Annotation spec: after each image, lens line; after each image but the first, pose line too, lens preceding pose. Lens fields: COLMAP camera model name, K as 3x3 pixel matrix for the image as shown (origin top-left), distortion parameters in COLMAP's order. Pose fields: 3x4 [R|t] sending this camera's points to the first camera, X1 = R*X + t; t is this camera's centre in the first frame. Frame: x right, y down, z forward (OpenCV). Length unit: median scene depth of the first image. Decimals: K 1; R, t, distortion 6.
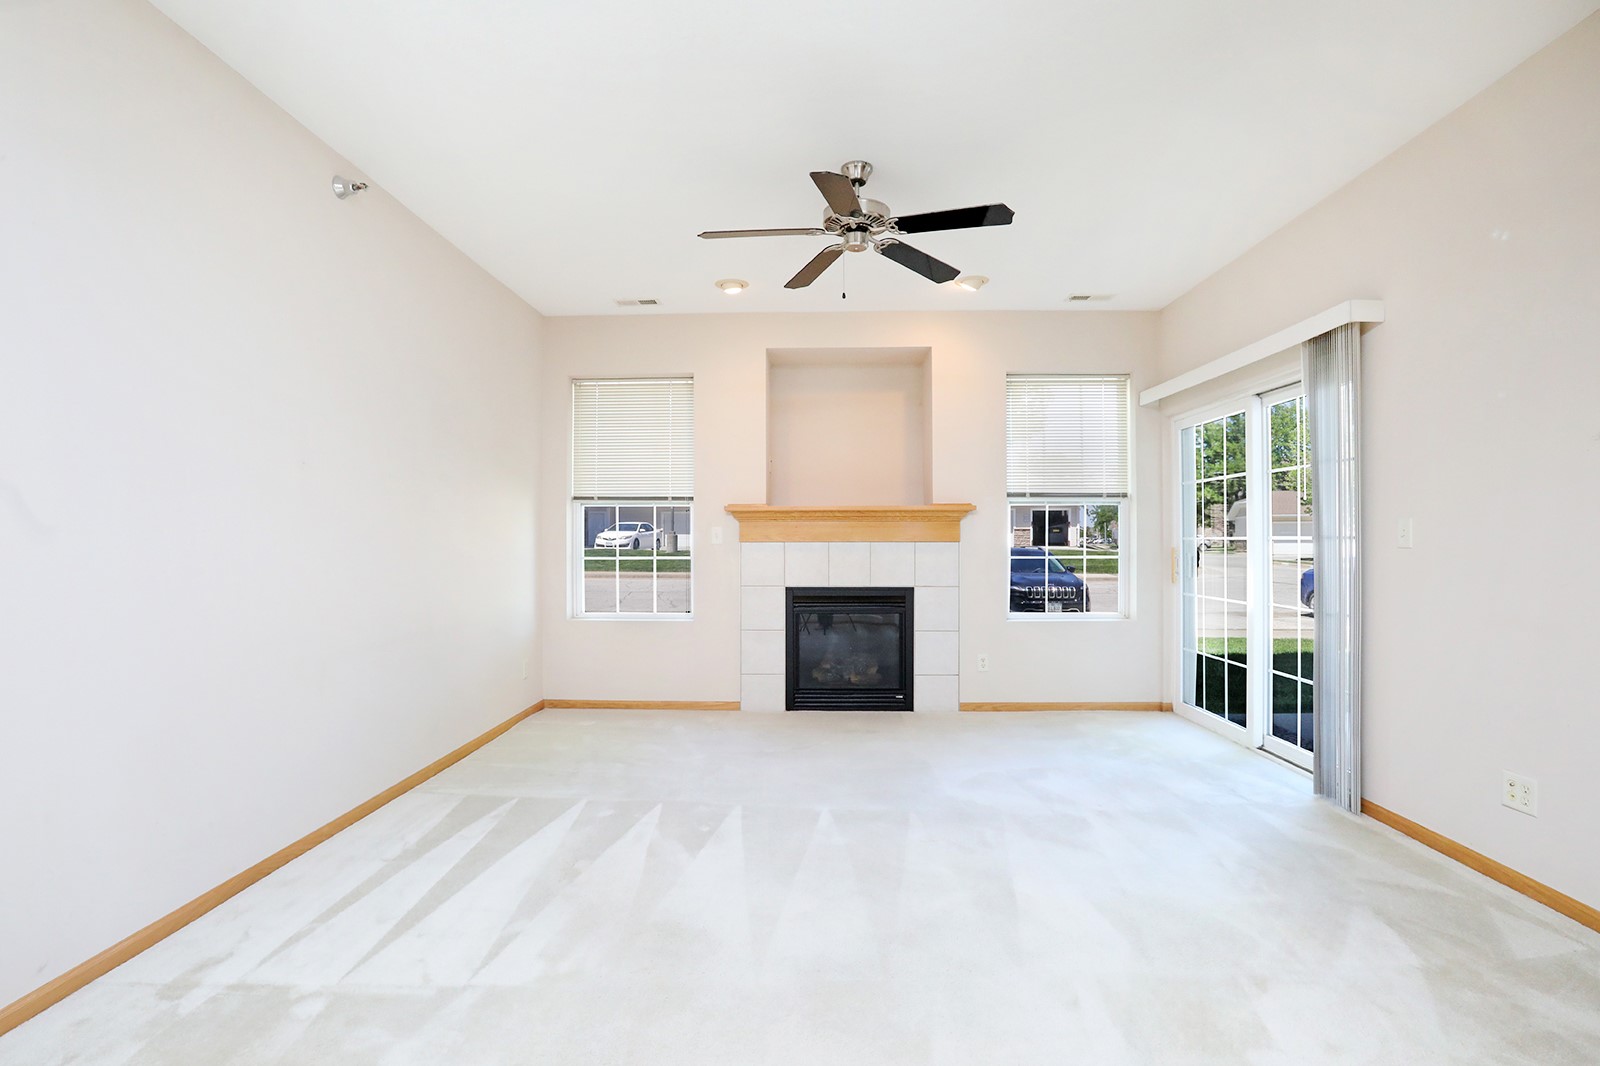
lens RADIAL K [[747.4, 0, 773.2], [0, 747.4, 535.1], [0, 0, 1]] dist [-0.064691, 0.027753]
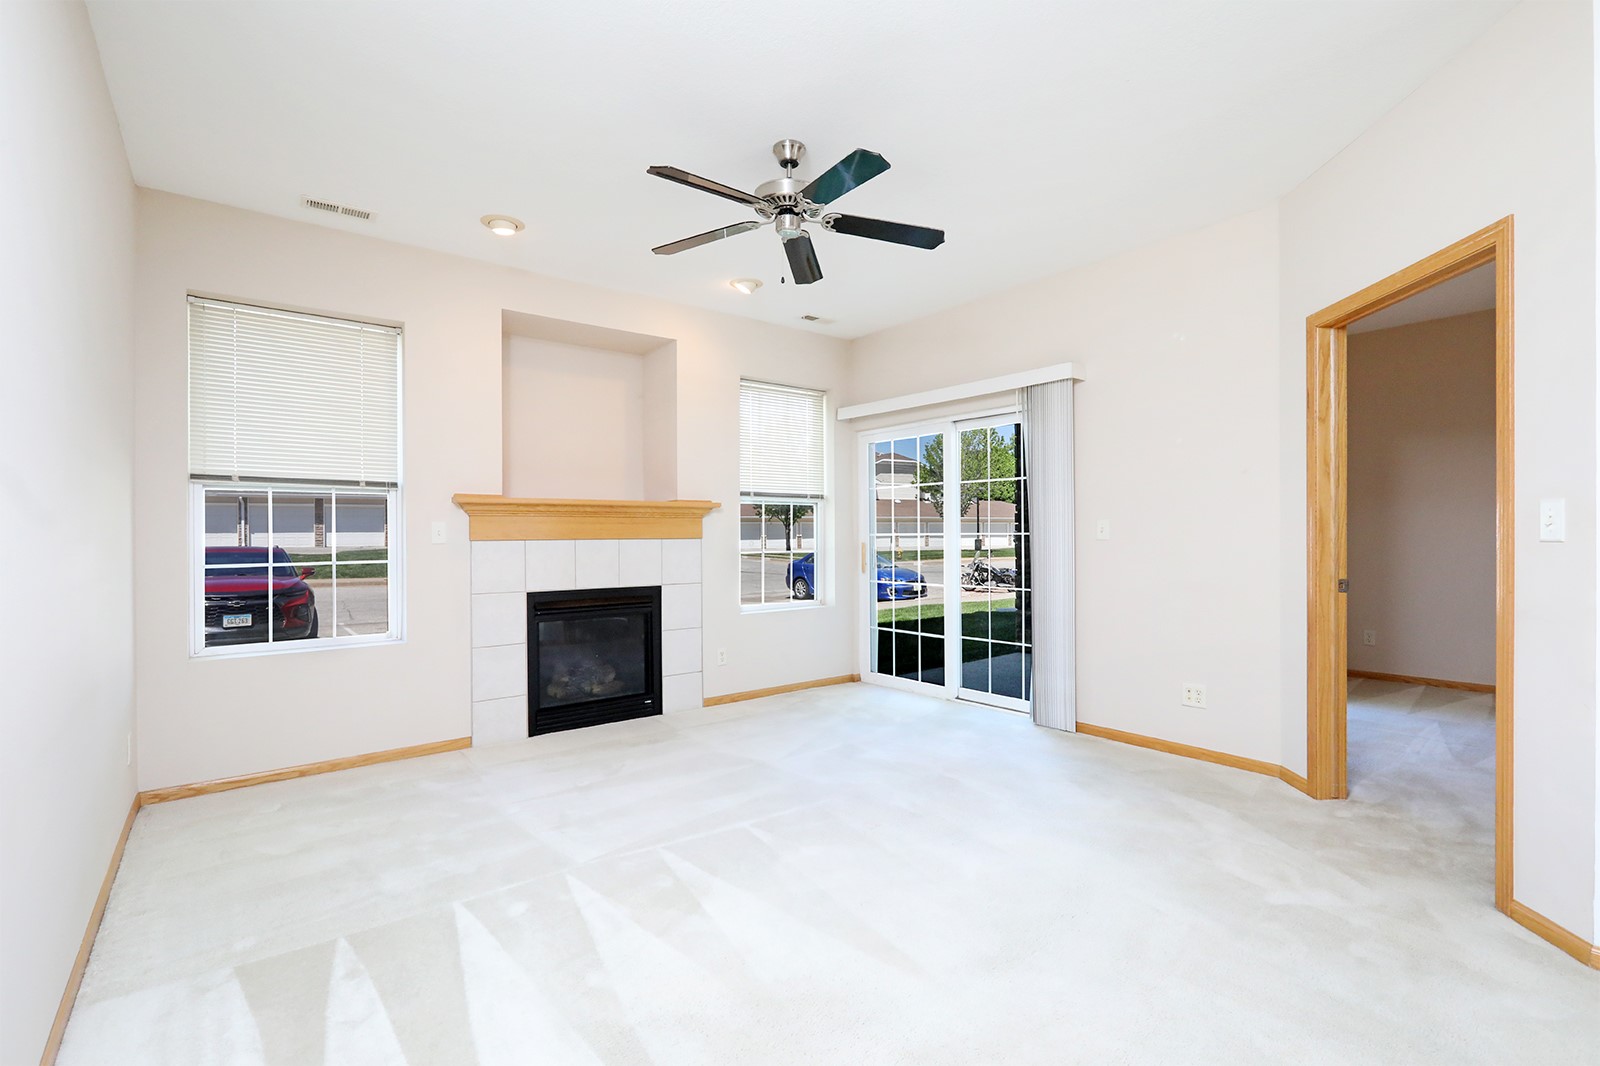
lens RADIAL K [[733.7, 0, 806.0], [0, 733.7, 538.7], [0, 0, 1]] dist [-0.023759, 0.026424]
pose [[0.756643, -0.006086, 0.653800, -0.291097], [0.001010, 0.999966, 0.008139, 0.000948], [-0.653828, -0.005497, 0.756623, 0.157998]]
